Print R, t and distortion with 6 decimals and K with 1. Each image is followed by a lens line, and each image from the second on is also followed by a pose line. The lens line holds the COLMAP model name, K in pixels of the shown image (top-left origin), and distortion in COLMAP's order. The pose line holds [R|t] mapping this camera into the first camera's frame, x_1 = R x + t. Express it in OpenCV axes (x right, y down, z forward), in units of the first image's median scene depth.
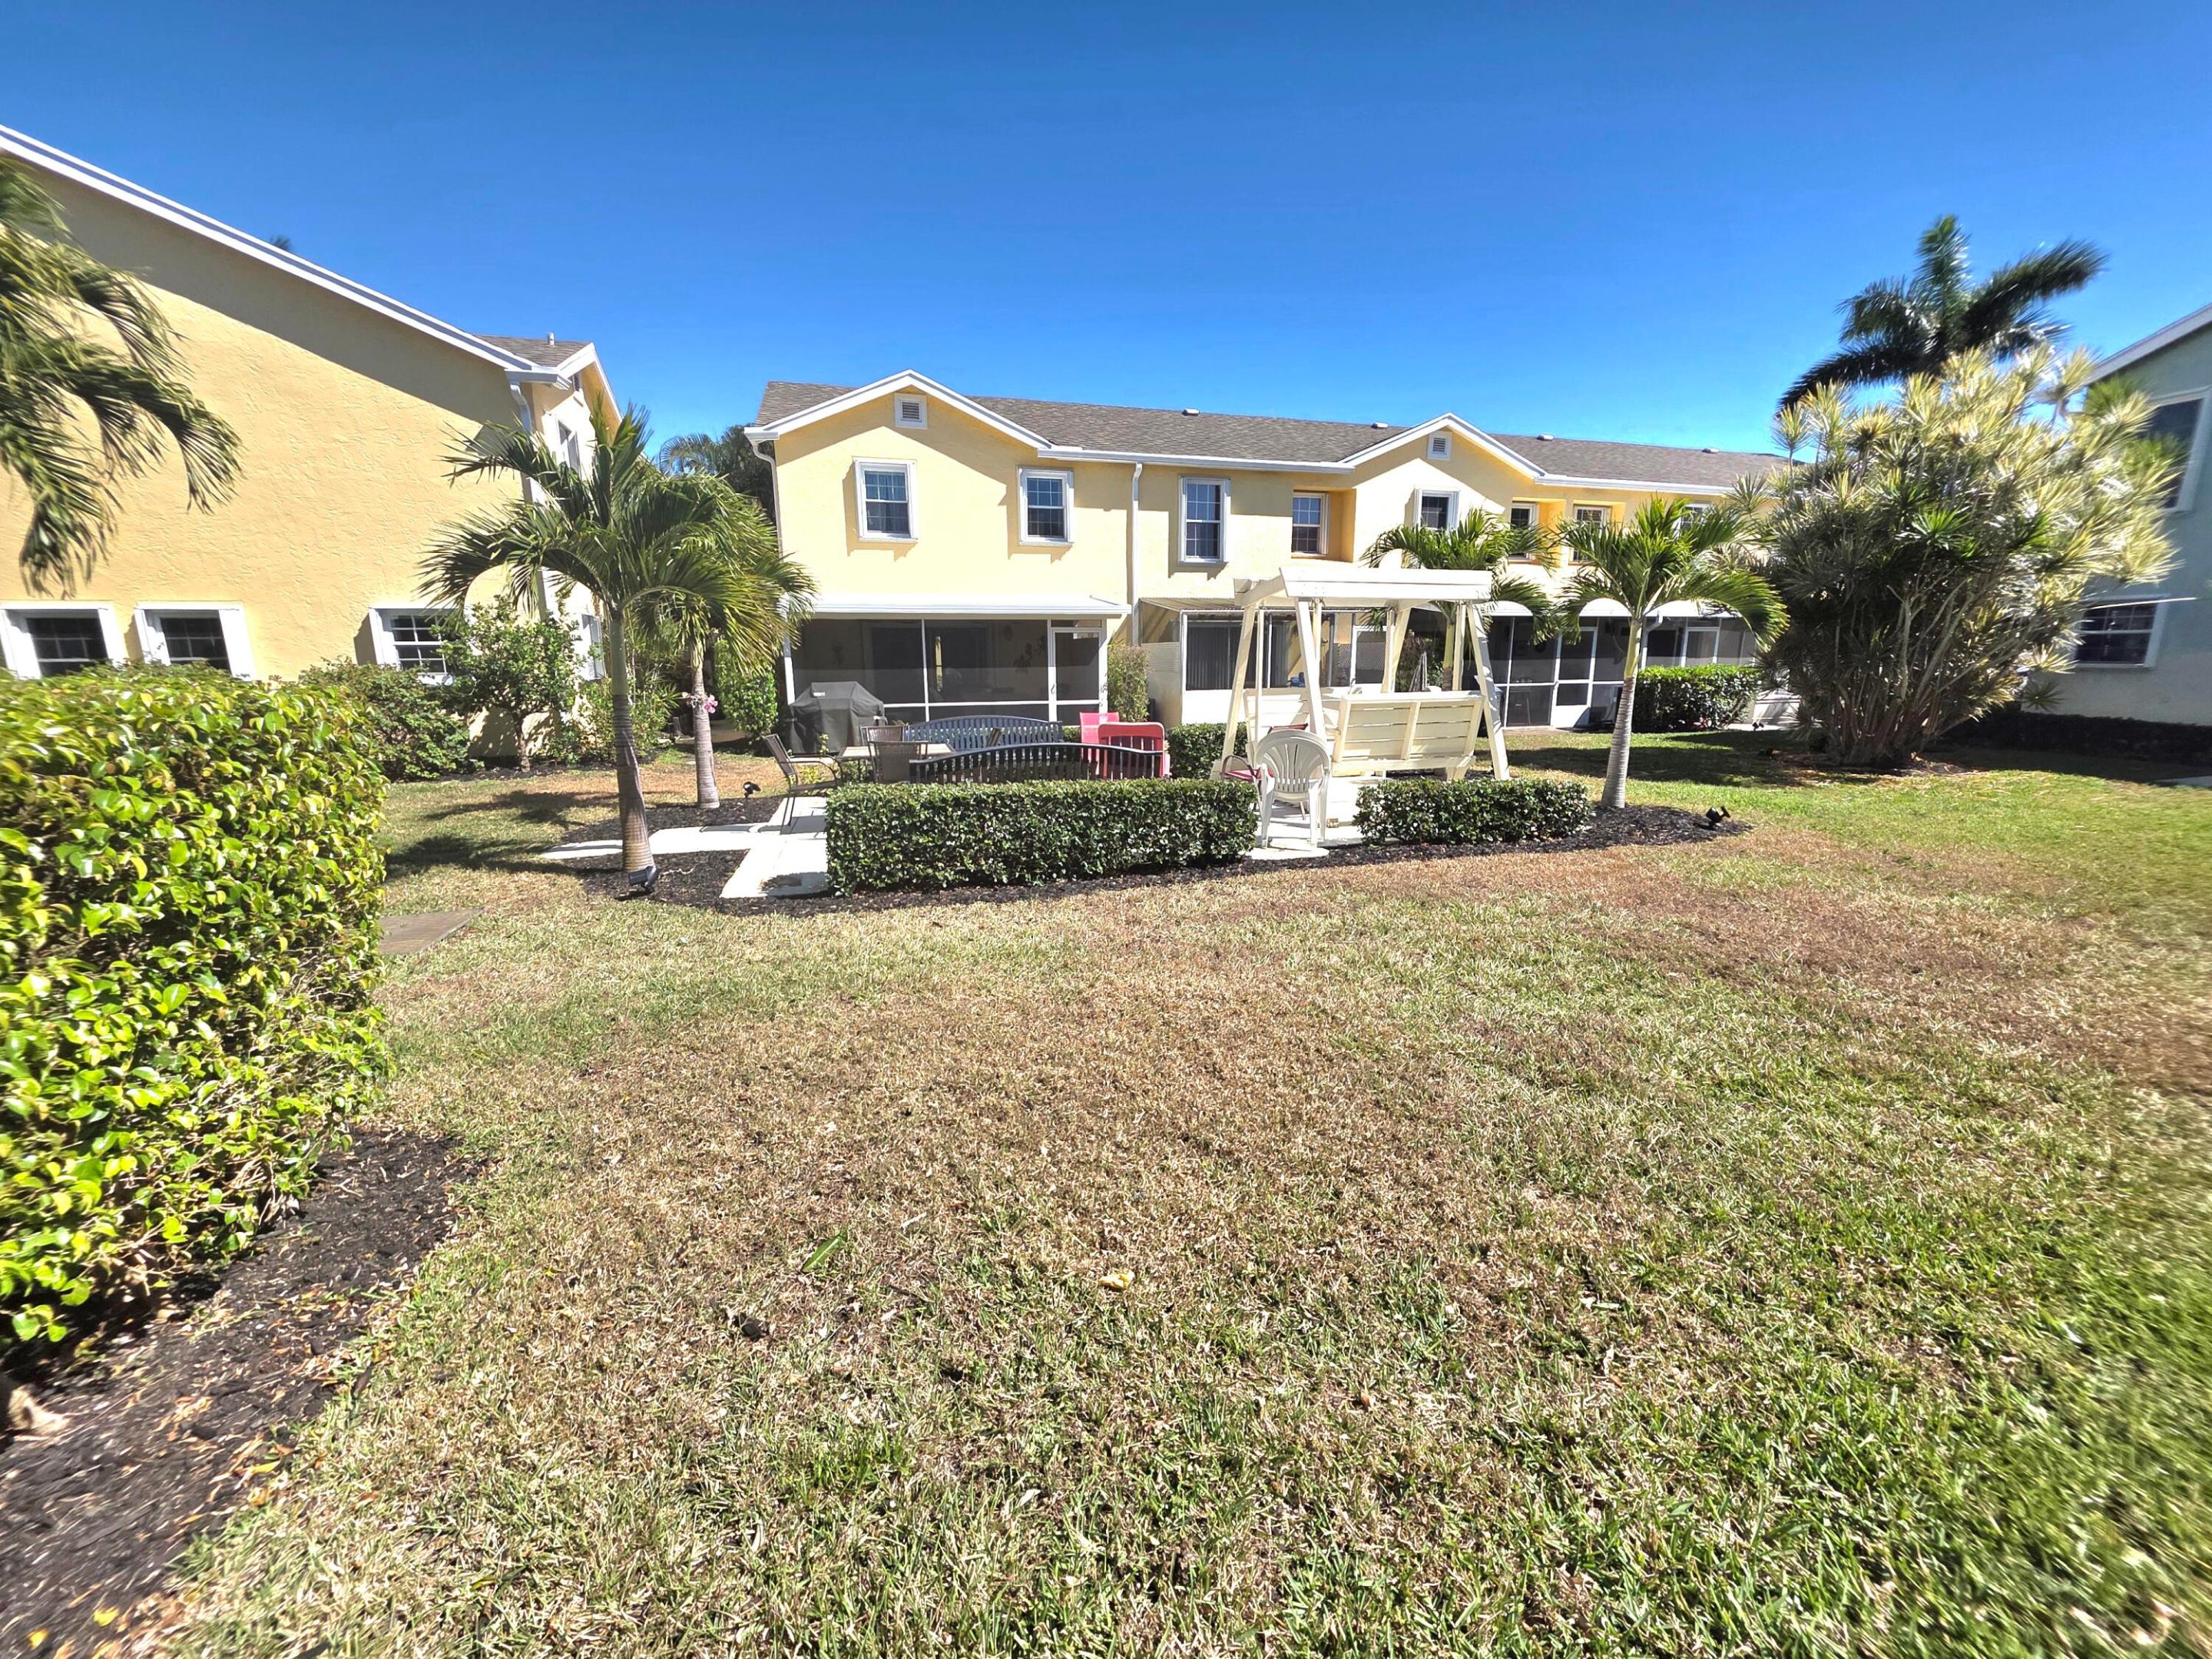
lens RADIAL K [[876.1, 0, 1106.0], [0, 876.1, 829.5], [0, 0, 1]] dist [0.006668, 0.000405]
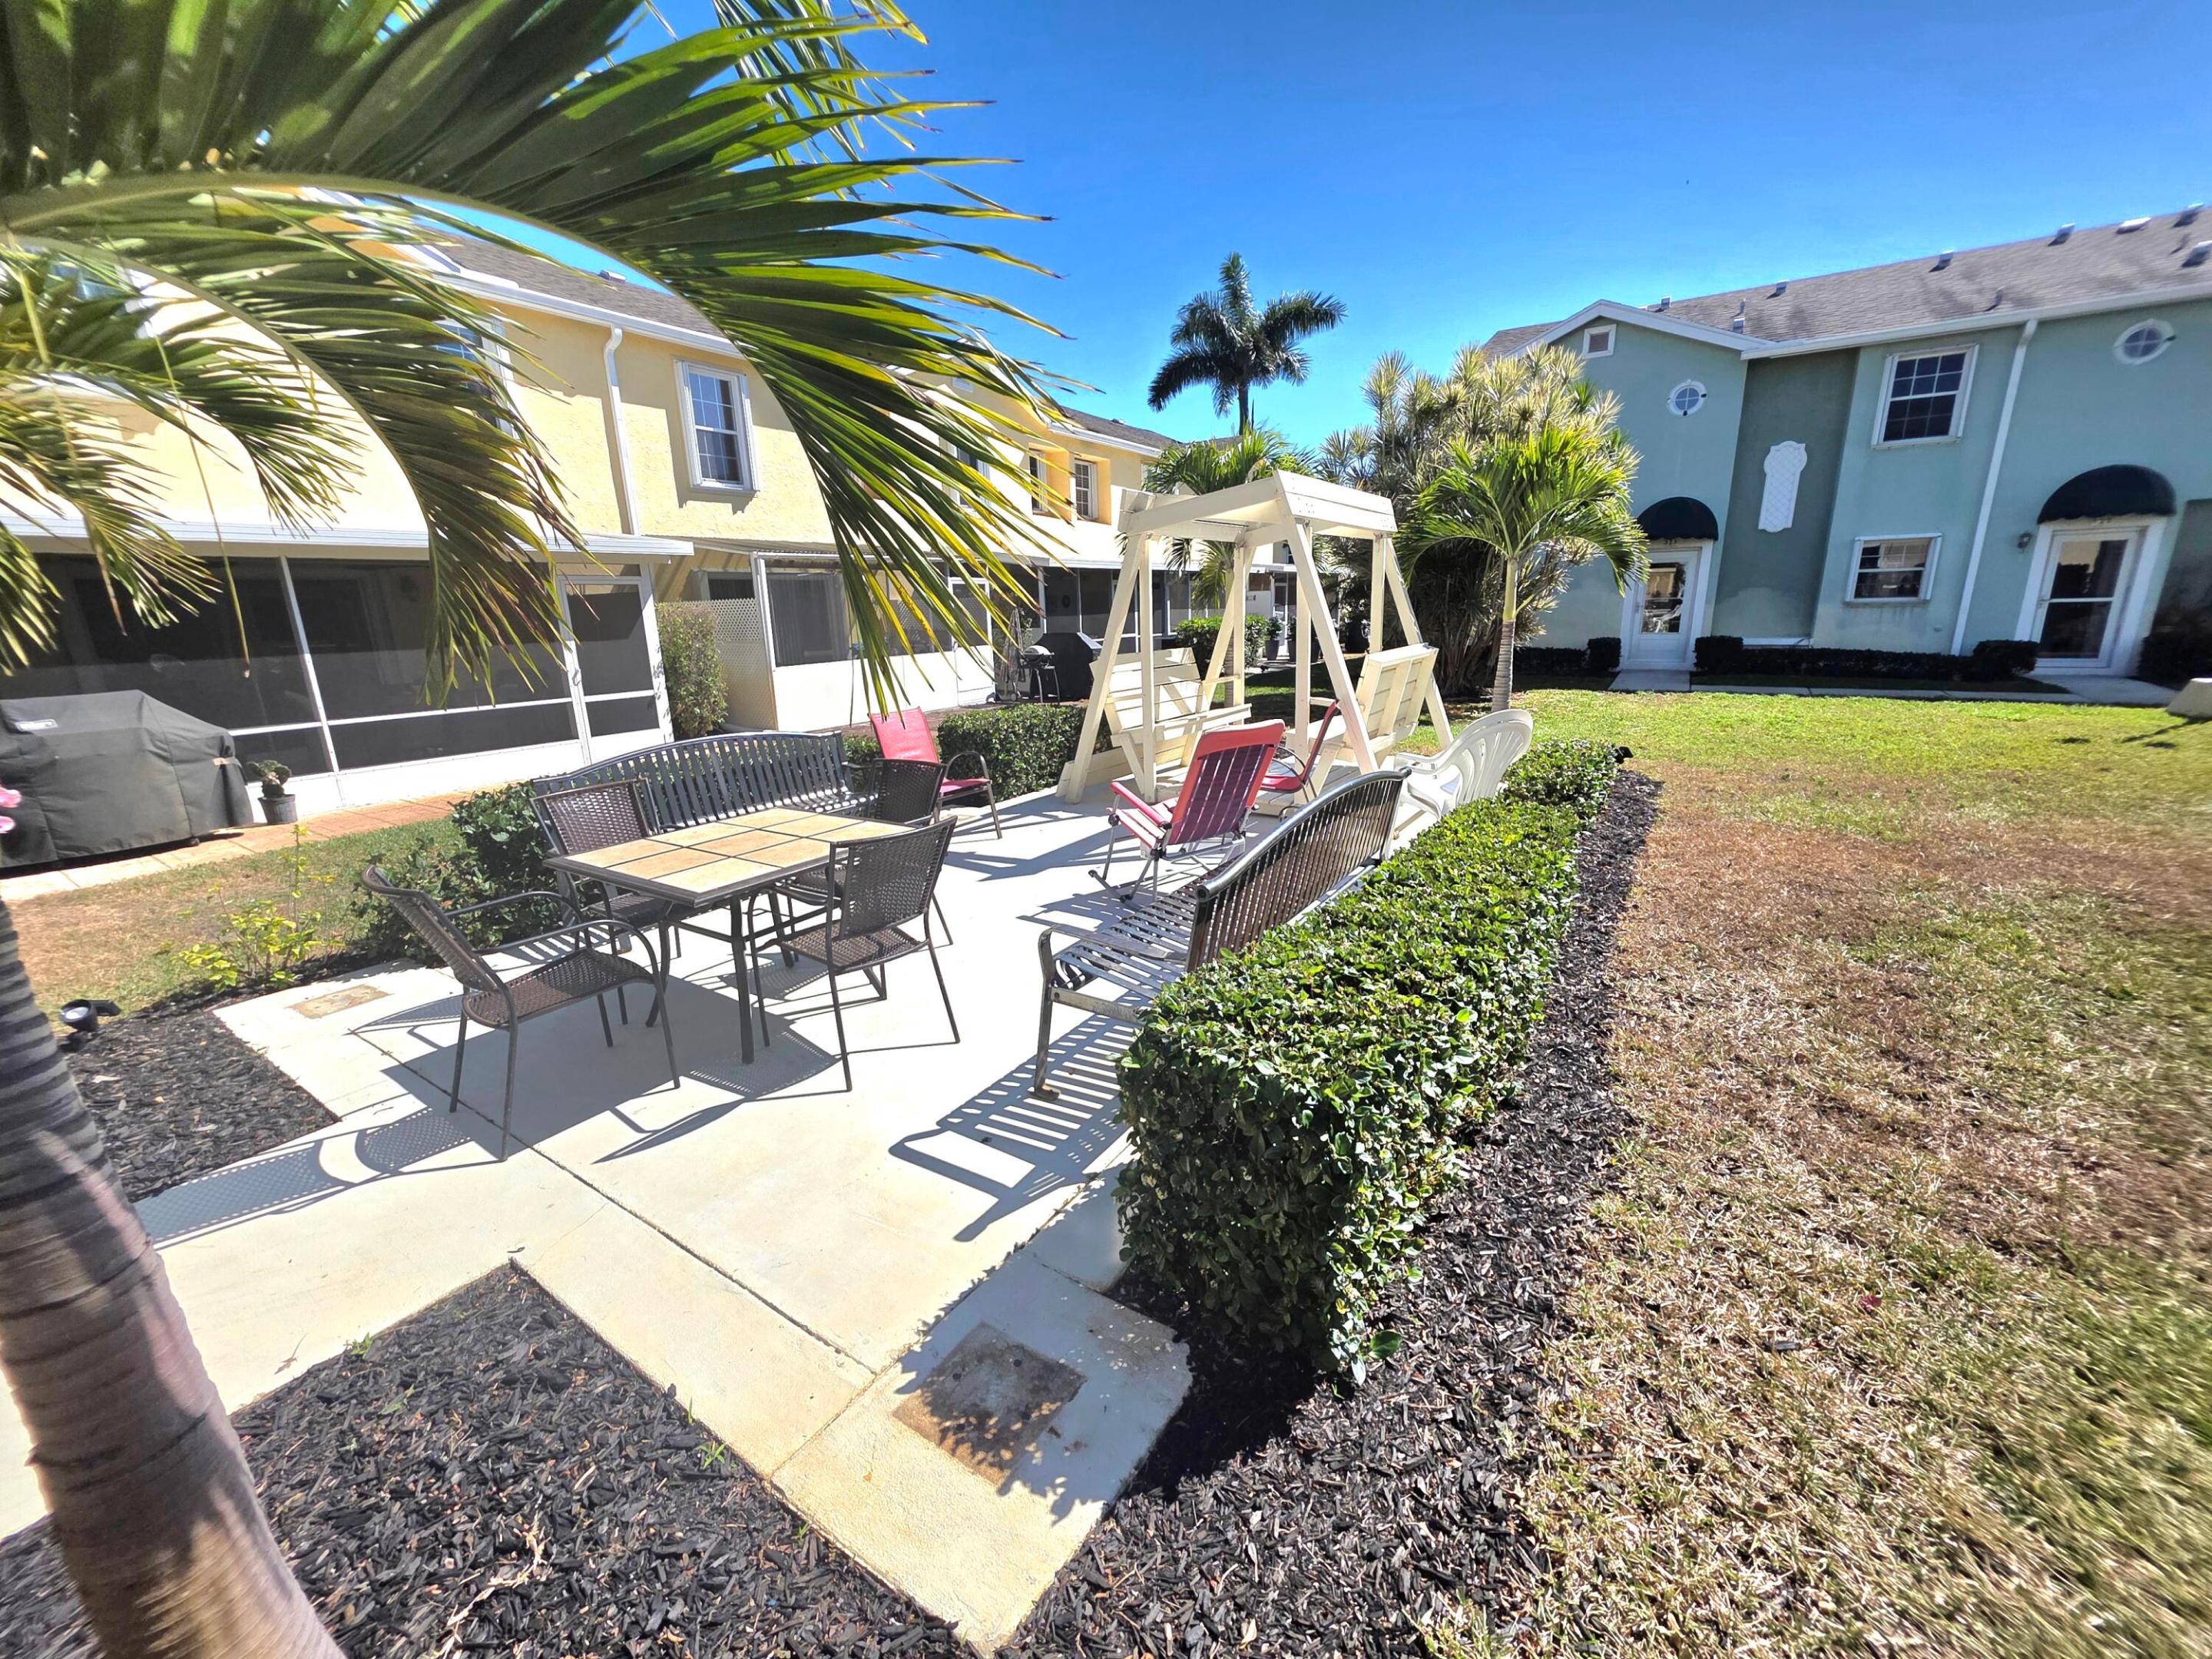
lens RADIAL K [[876.1, 0, 1106.0], [0, 876.1, 829.5], [0, 0, 1]] dist [0.006668, 0.000405]
pose [[0.751801, -0.177734, 0.634985, -0.172199], [0.149295, 0.983862, 0.098625, -0.053678], [-0.642266, 0.020654, 0.766203, 0.256125]]
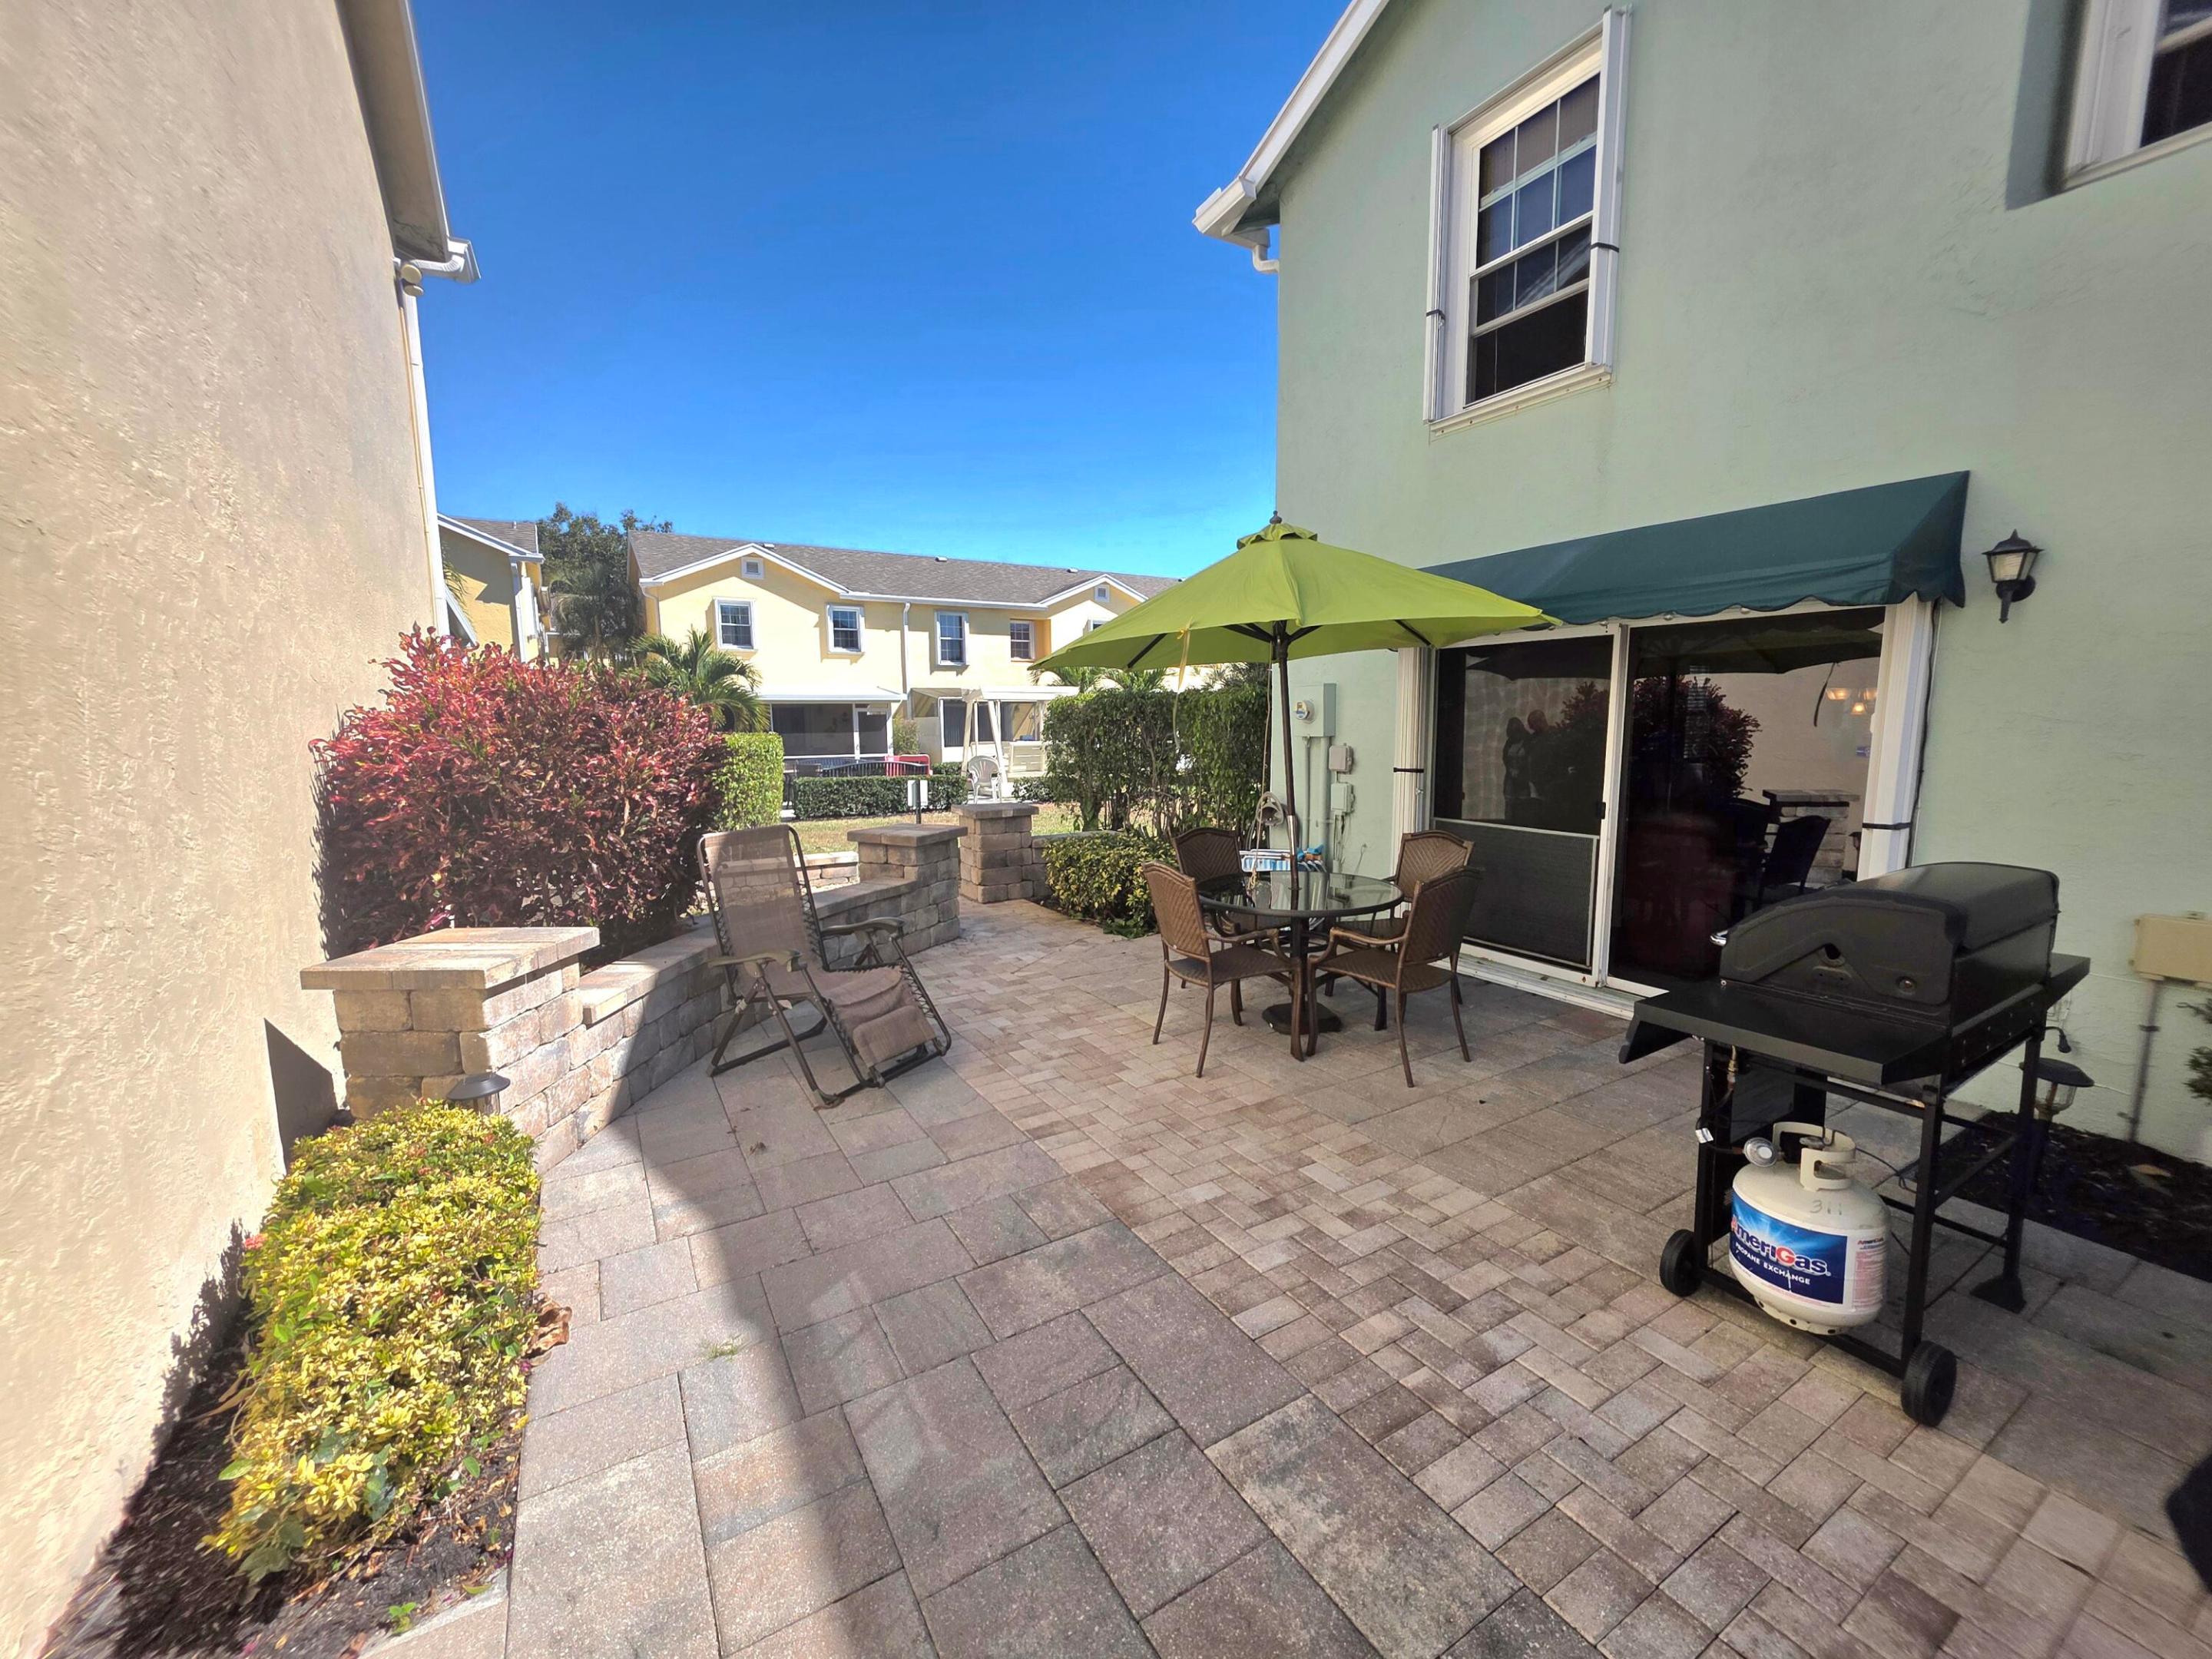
lens RADIAL K [[876.1, 0, 1106.0], [0, 876.1, 829.5], [0, 0, 1]] dist [0.006668, 0.000405]
pose [[0.966475, -0.036340, 0.254176, -0.030985], [0.055817, 0.995995, -0.069841, 0.106955], [-0.250620, 0.081687, 0.964633, -0.539946]]
